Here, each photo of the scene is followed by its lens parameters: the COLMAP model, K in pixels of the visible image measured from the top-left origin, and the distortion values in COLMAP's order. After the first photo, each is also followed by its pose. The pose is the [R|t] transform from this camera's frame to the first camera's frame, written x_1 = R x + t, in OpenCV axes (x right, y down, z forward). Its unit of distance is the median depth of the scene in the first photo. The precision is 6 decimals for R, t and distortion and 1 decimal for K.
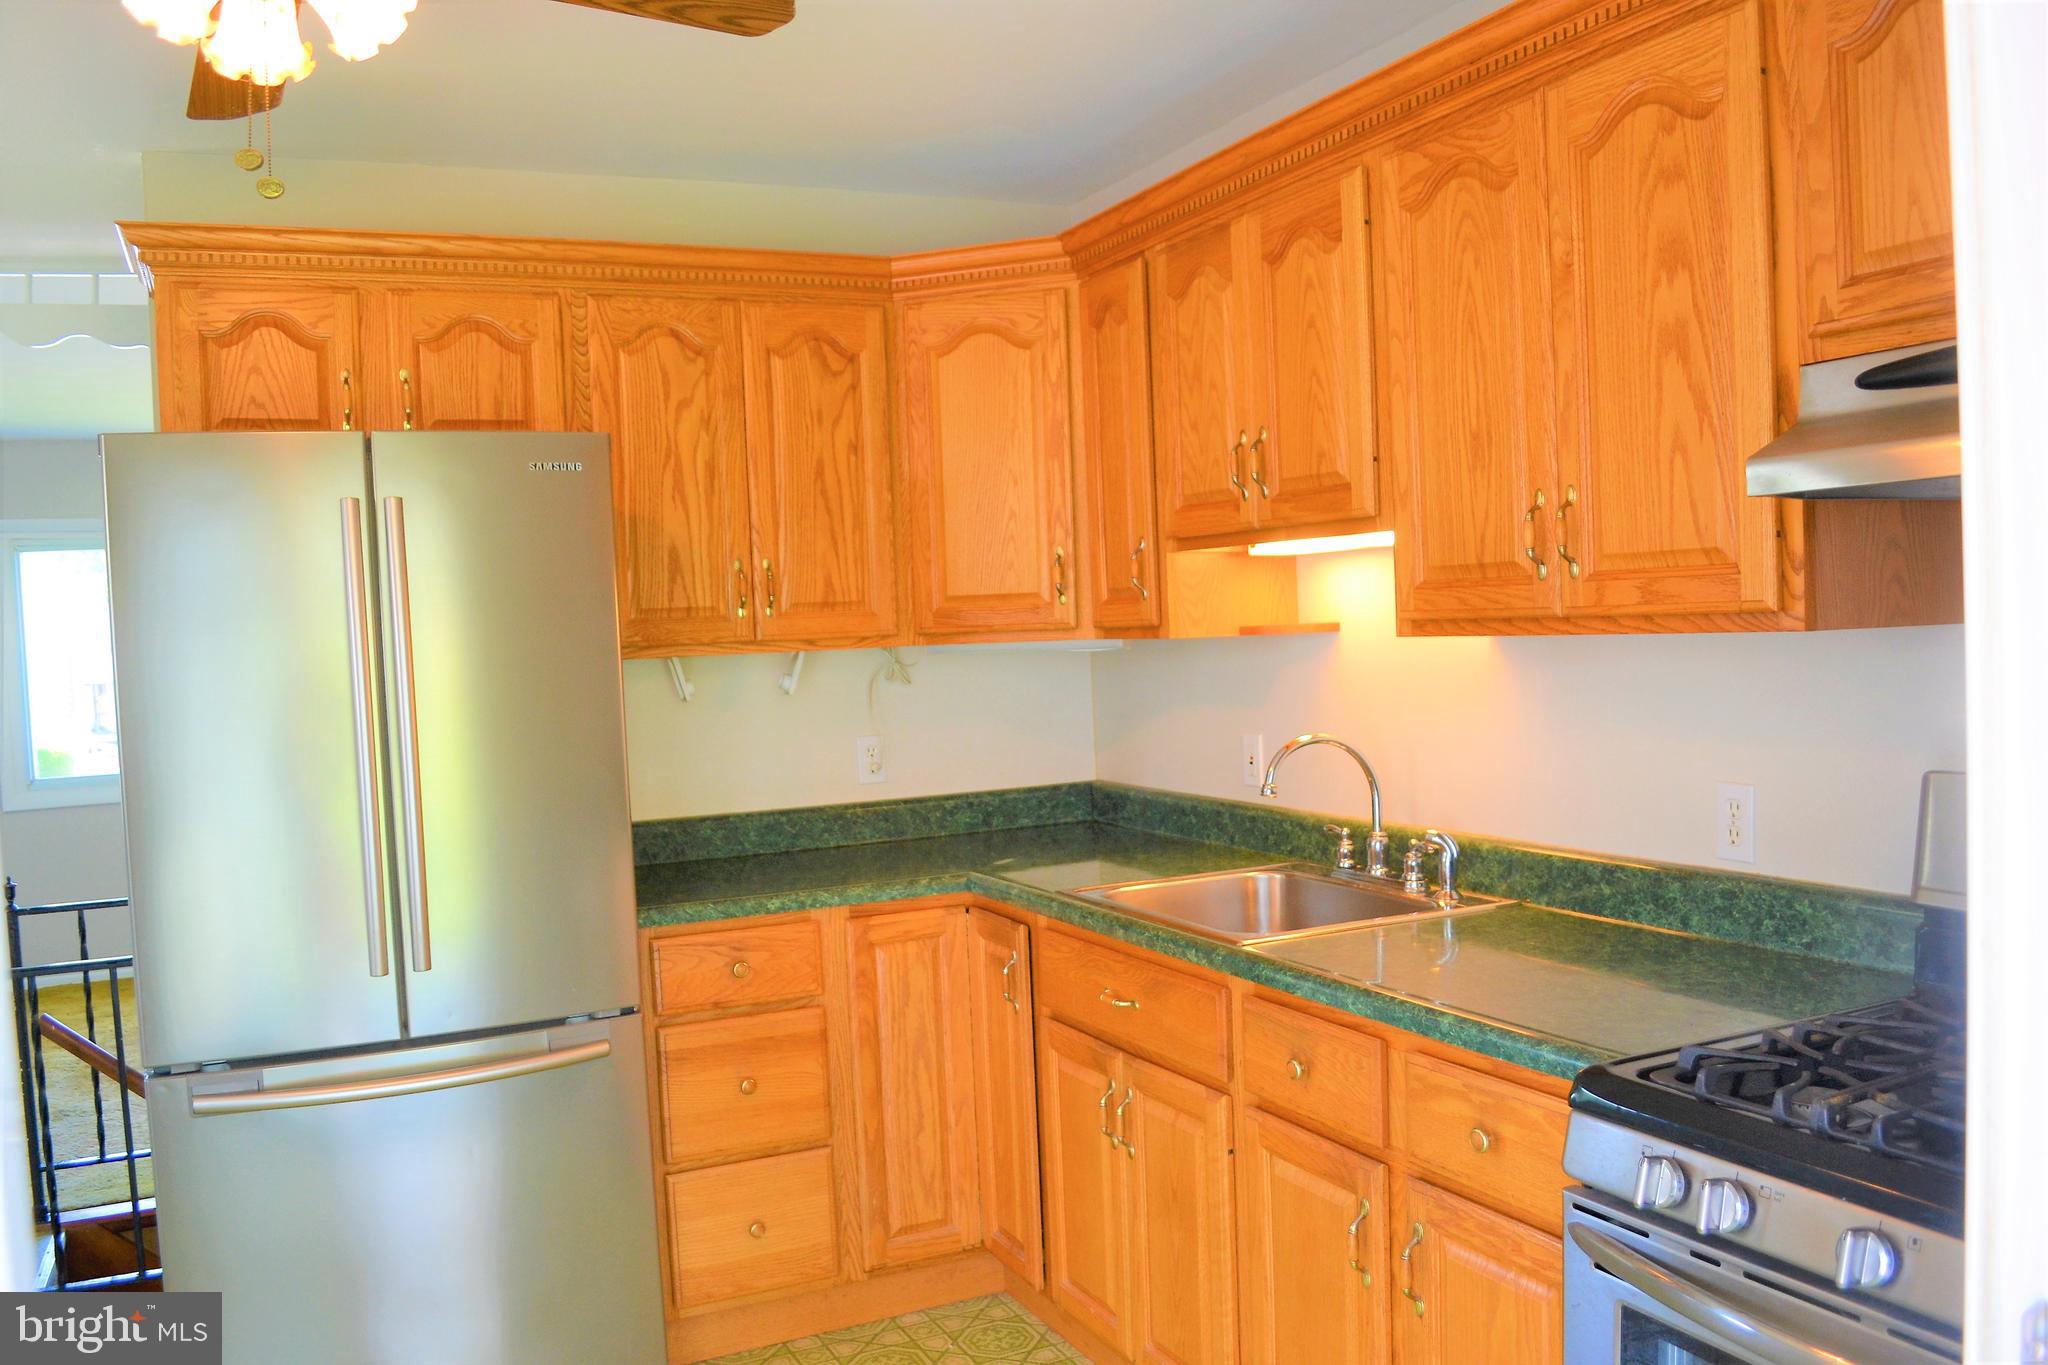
lens RADIAL K [[1633.3, 0, 1031.6], [0, 1633.3, 697.4], [0, 0, 1]] dist [-0.081391, 0.010445]
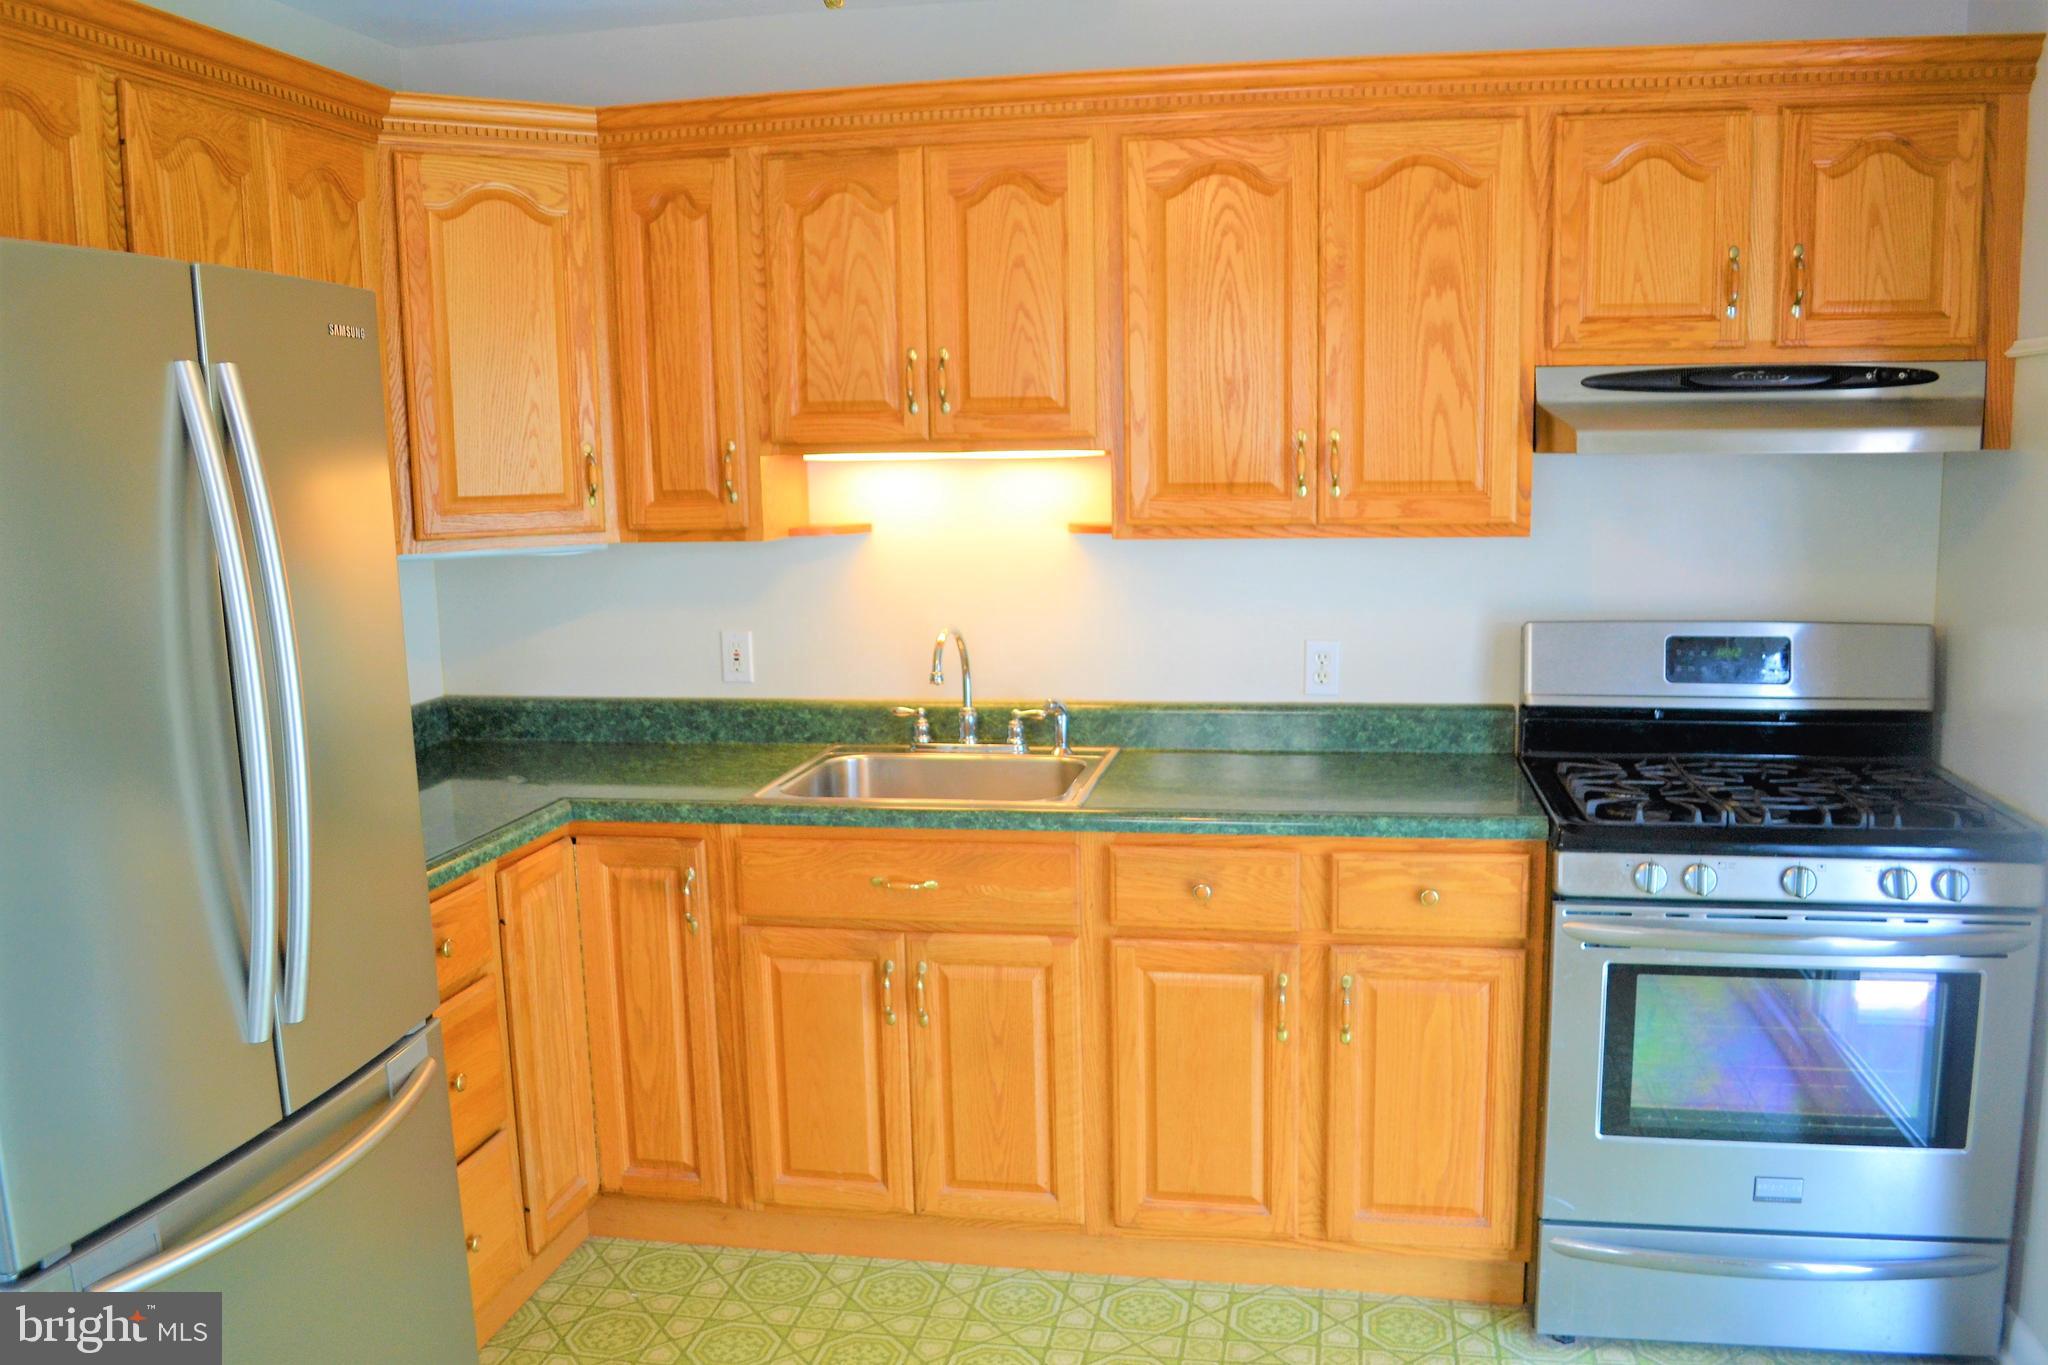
lens RADIAL K [[1633.3, 0, 1027.8], [0, 1633.3, 696.4], [0, 0, 1]] dist [-0.081391, 0.010445]
pose [[0.595073, -0.093916, 0.798166, -0.721025], [0.032823, 0.995160, 0.092624, -0.032281], [-0.803001, -0.028920, 0.595275, 0.294714]]
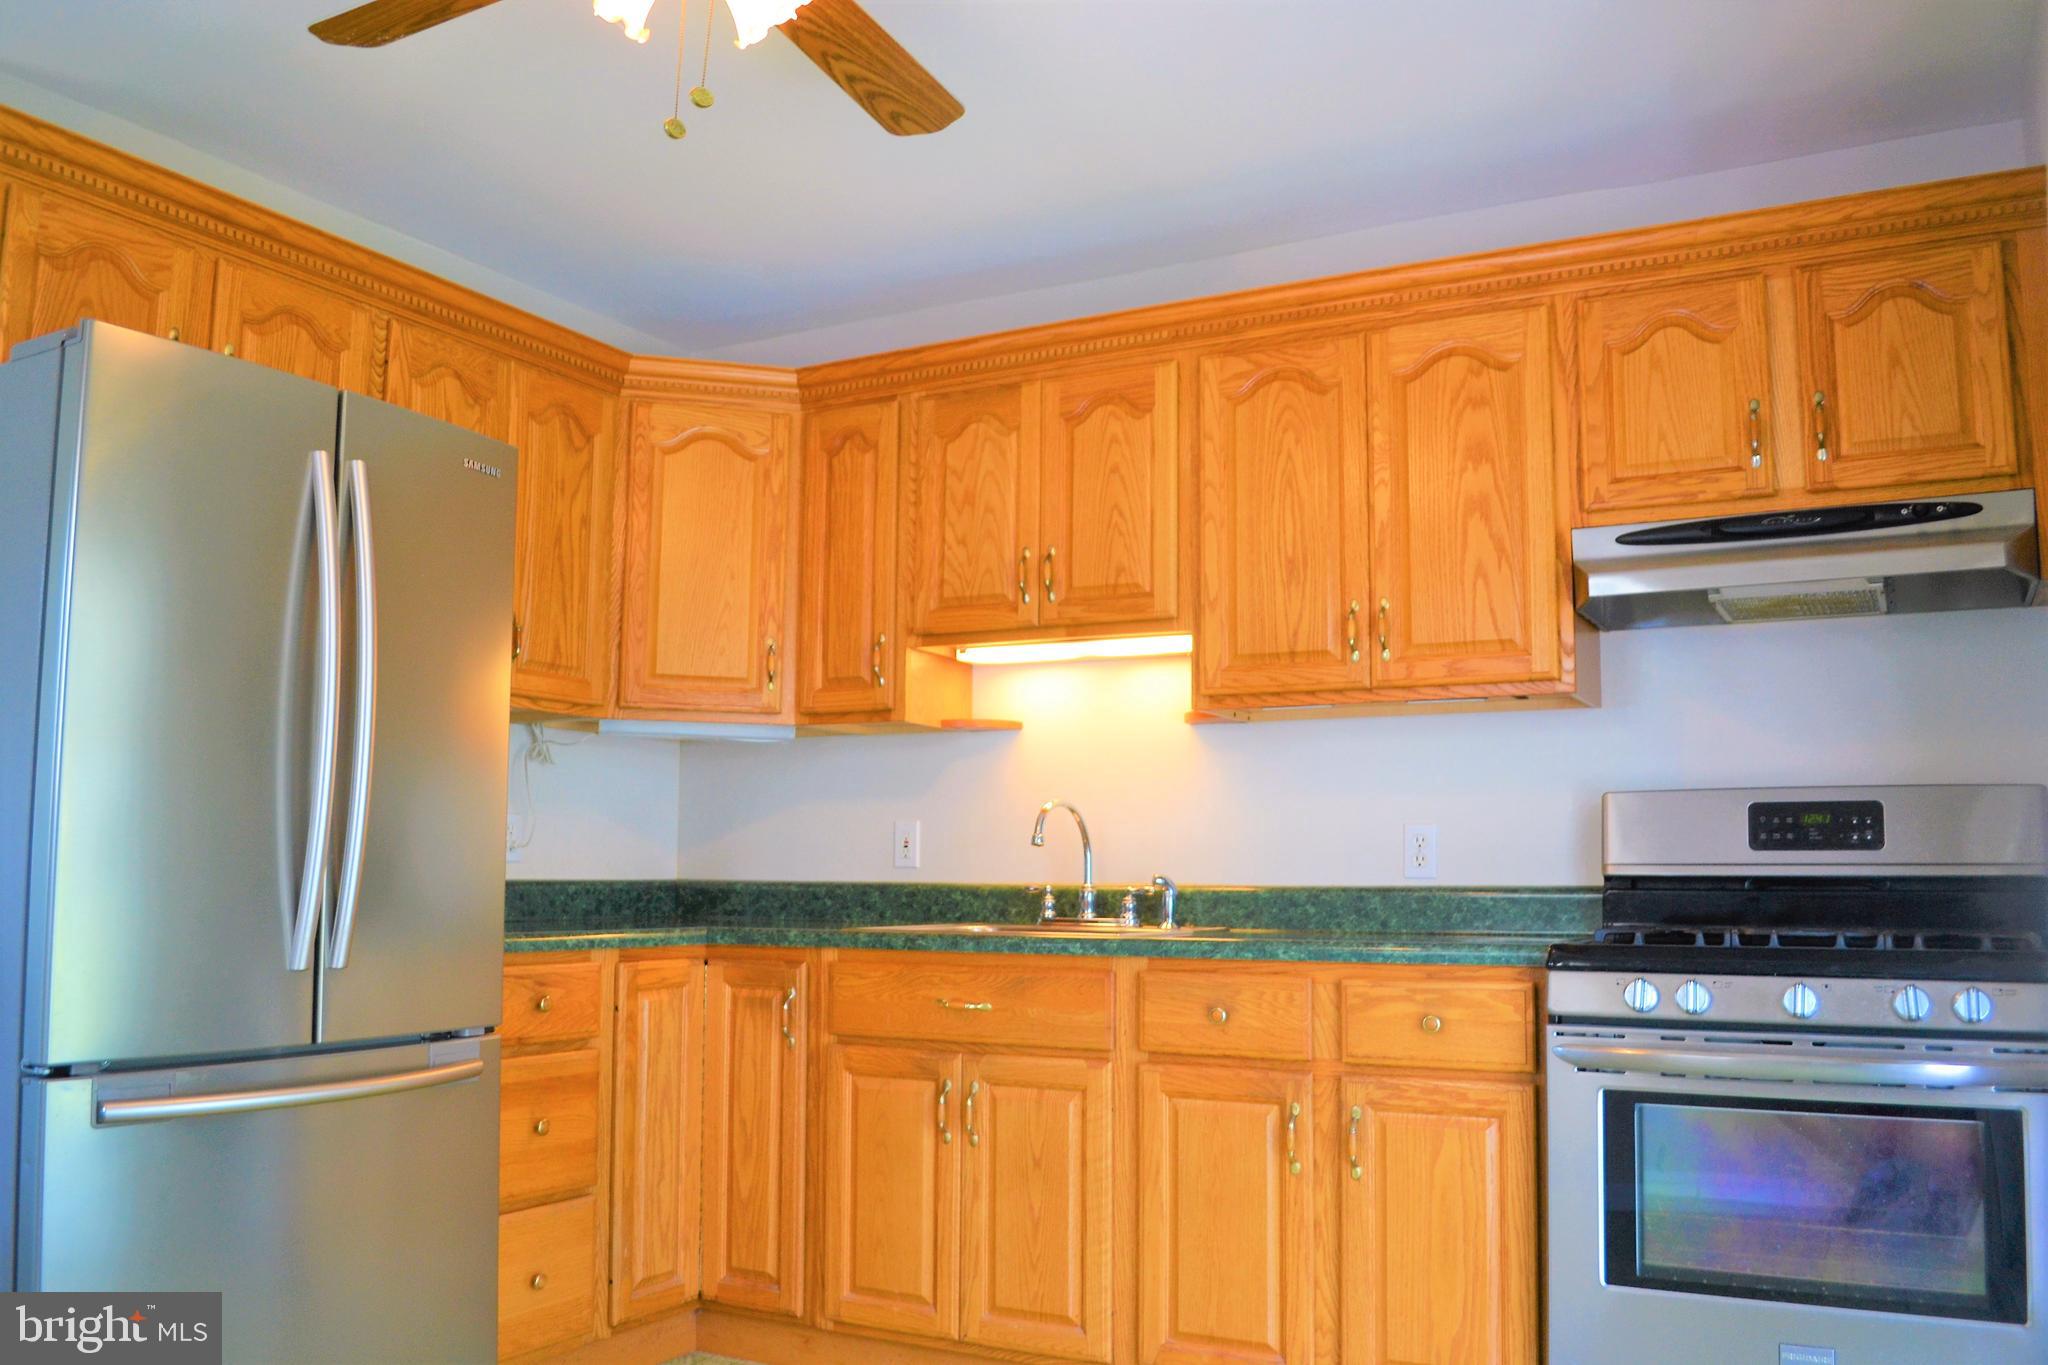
lens RADIAL K [[1633.3, 0, 1028.2], [0, 1633.3, 697.0], [0, 0, 1]] dist [-0.081391, 0.010445]
pose [[0.808383, 0.110626, 0.578169, -0.584321], [-0.014084, 0.985536, -0.168880, 0.160277], [-0.588489, 0.128377, 0.798248, 0.024700]]
